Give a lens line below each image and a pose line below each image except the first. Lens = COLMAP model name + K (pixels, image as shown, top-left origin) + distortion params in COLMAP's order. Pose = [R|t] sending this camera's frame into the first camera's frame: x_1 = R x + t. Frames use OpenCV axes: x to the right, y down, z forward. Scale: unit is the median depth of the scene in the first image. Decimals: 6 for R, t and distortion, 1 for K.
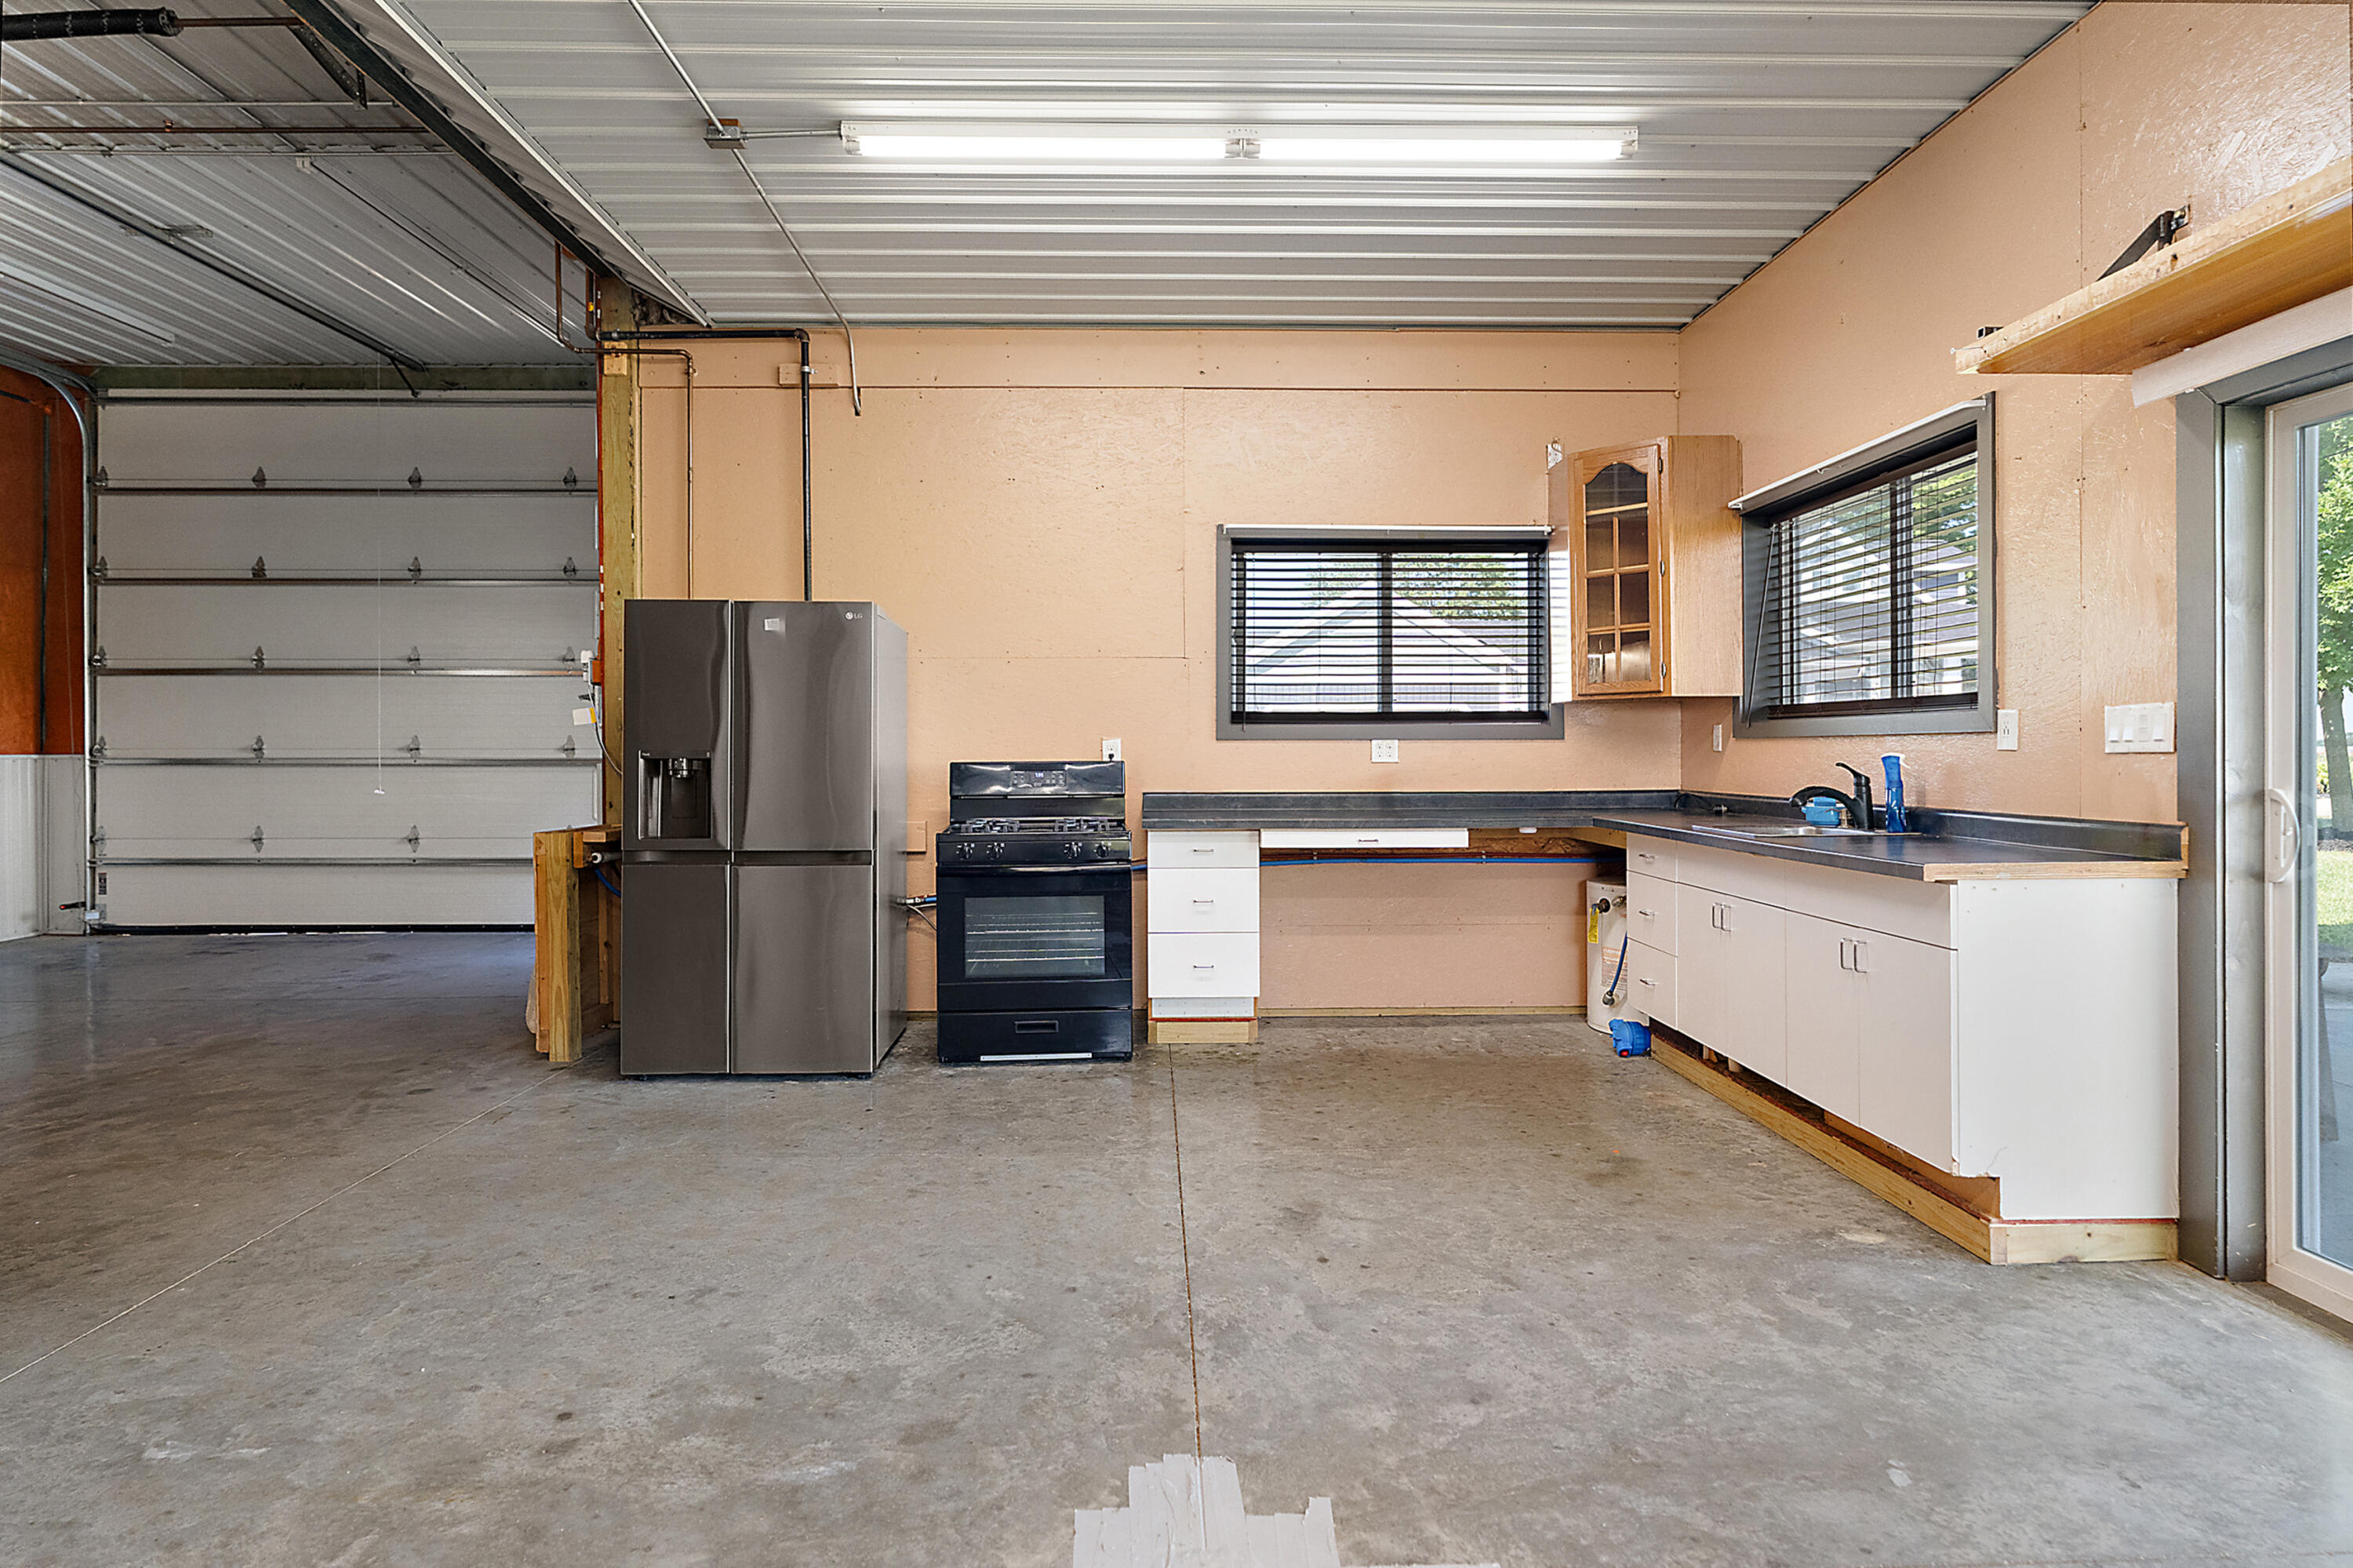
lens RADIAL K [[1250.6, 0, 1196.3], [0, 1250.6, 738.1], [0, 0, 1]] dist [-0.005294, 0.004610]
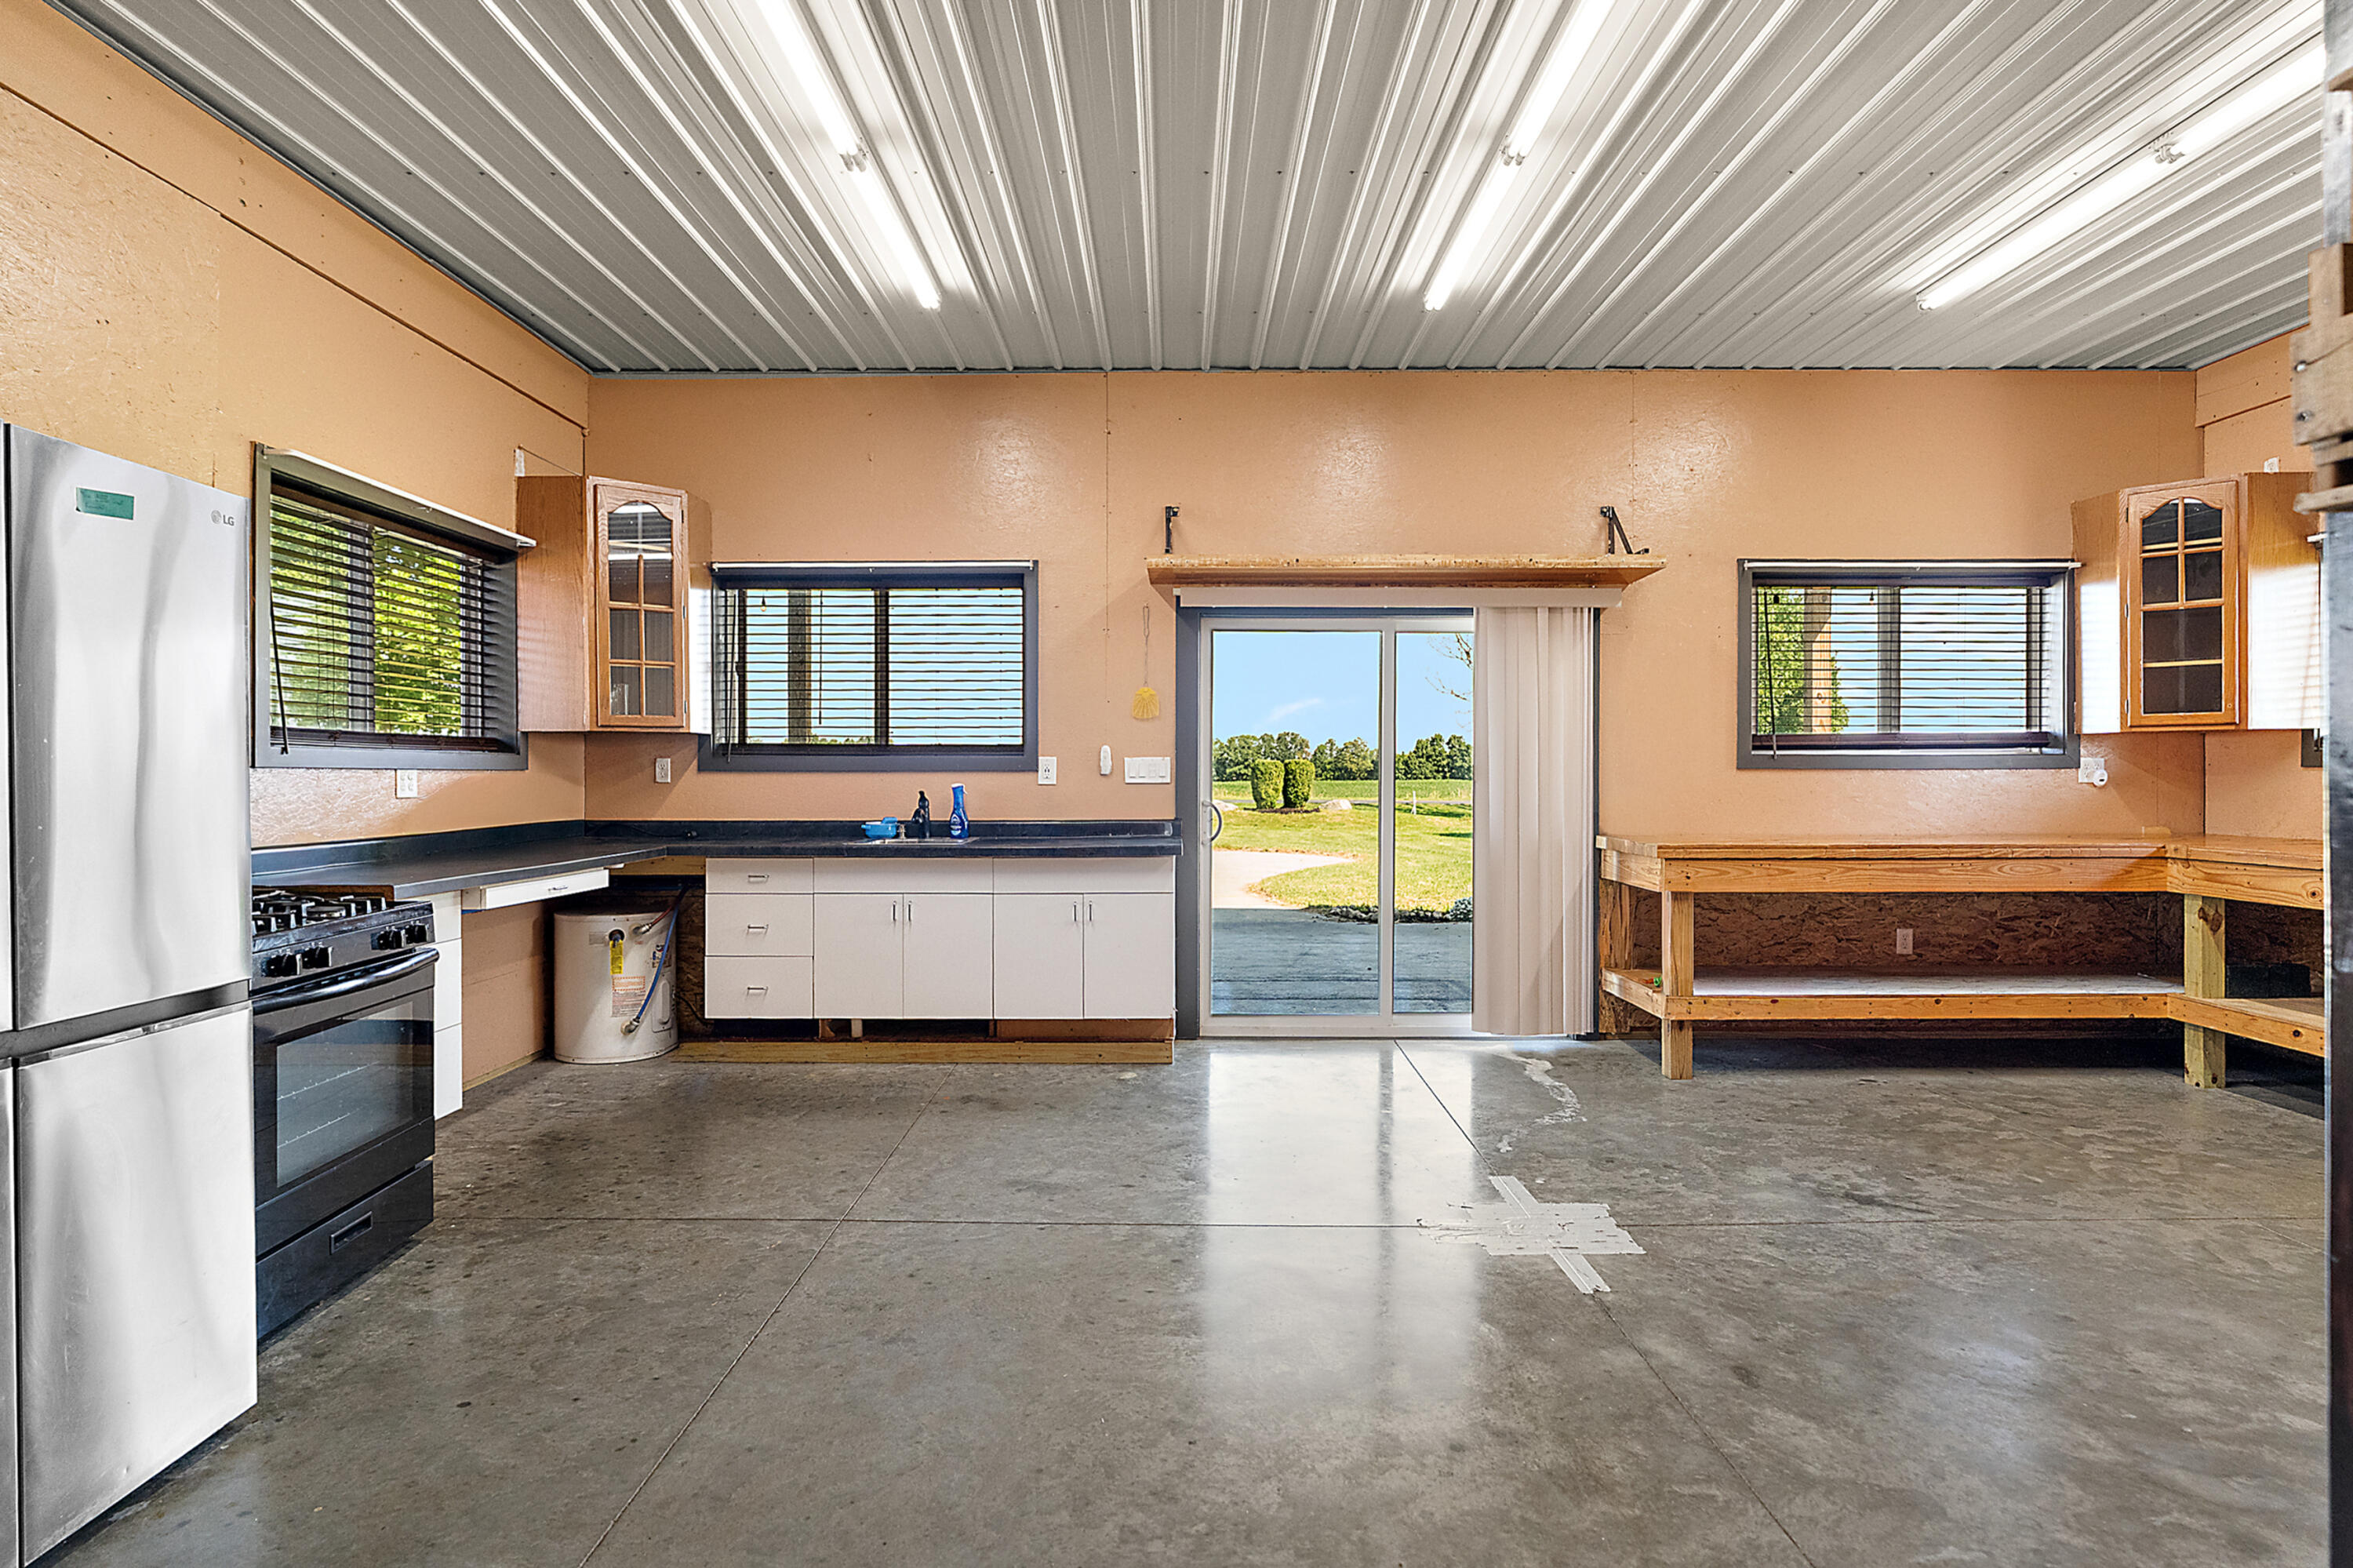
lens RADIAL K [[1250.6, 0, 1176.6], [0, 1250.6, 783.6], [0, 0, 1]] dist [-0.005294, 0.004610]
pose [[0.028438, 0.000753, 0.999595, -0.876786], [-0.005465, 0.999985, -0.000598, 0.010937], [-0.999581, -0.005446, 0.028441, 0.698204]]
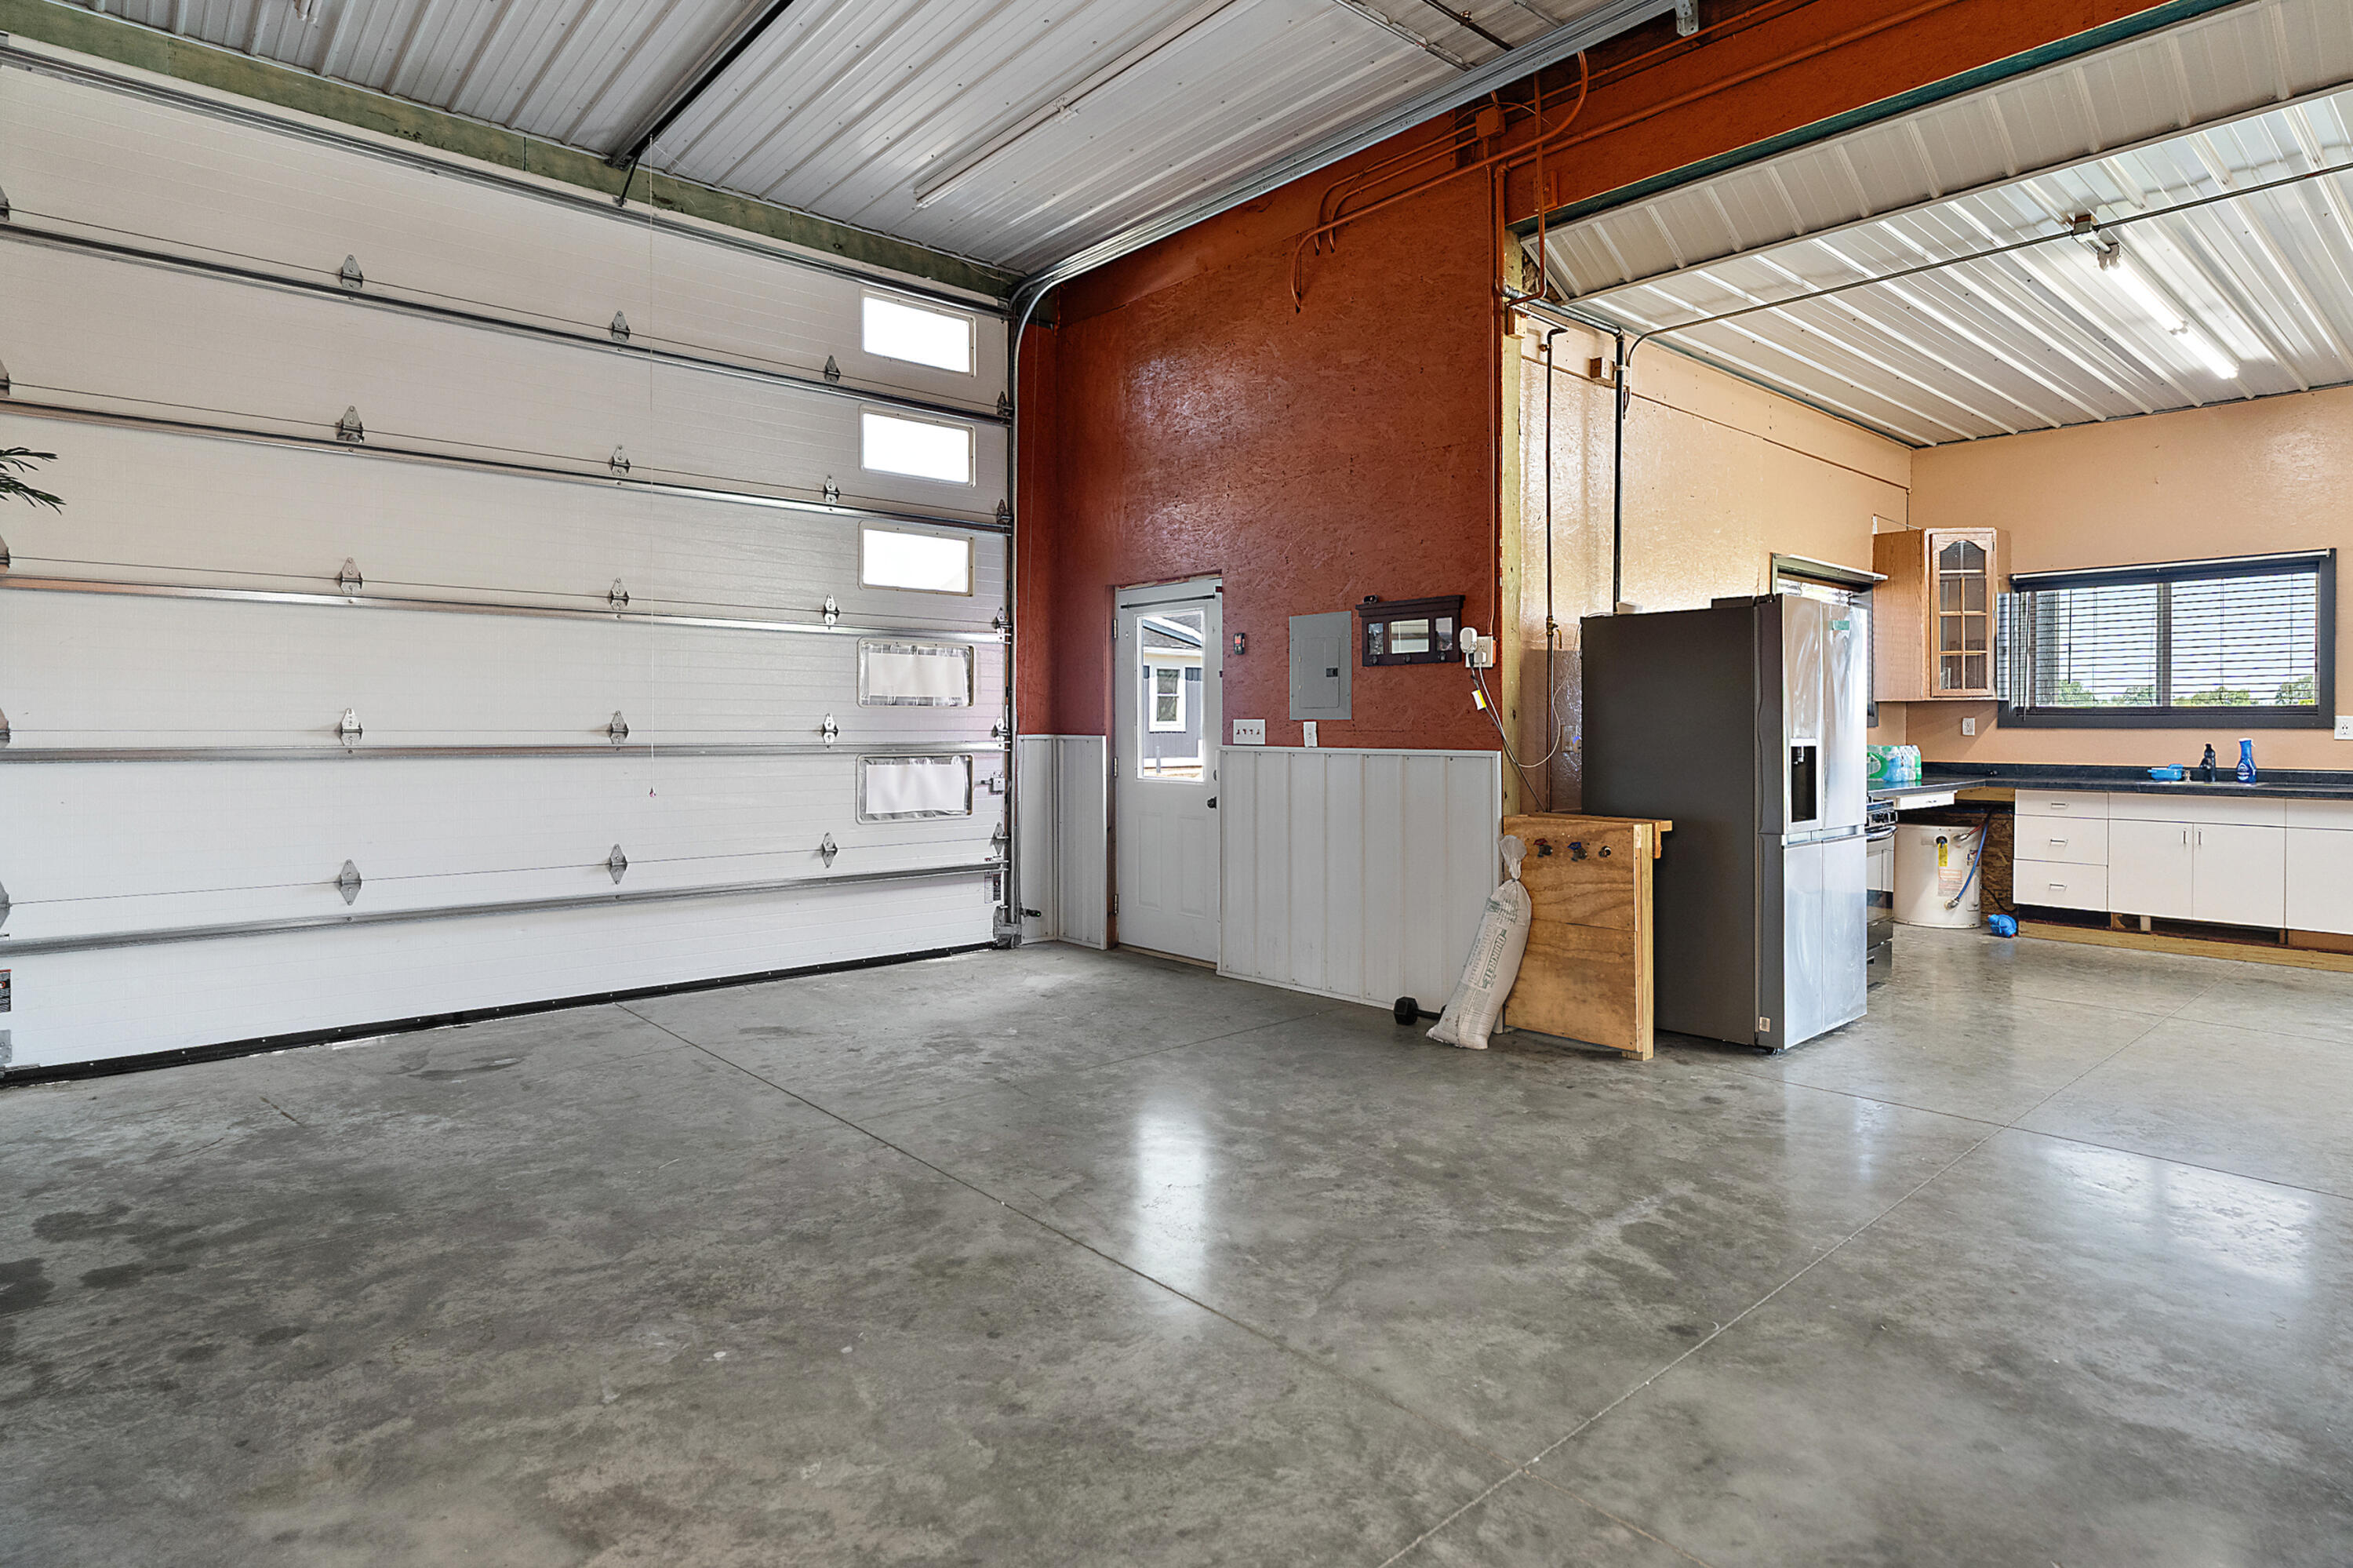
lens RADIAL K [[1250.6, 0, 1184.4], [0, 1250.6, 734.8], [0, 0, 1]] dist [-0.005294, 0.004610]
pose [[0.768670, 0.001328, 0.639644, -1.710118], [-0.009027, 0.999921, 0.008771, 0.004904], [-0.639582, -0.012516, 0.768621, 0.595090]]
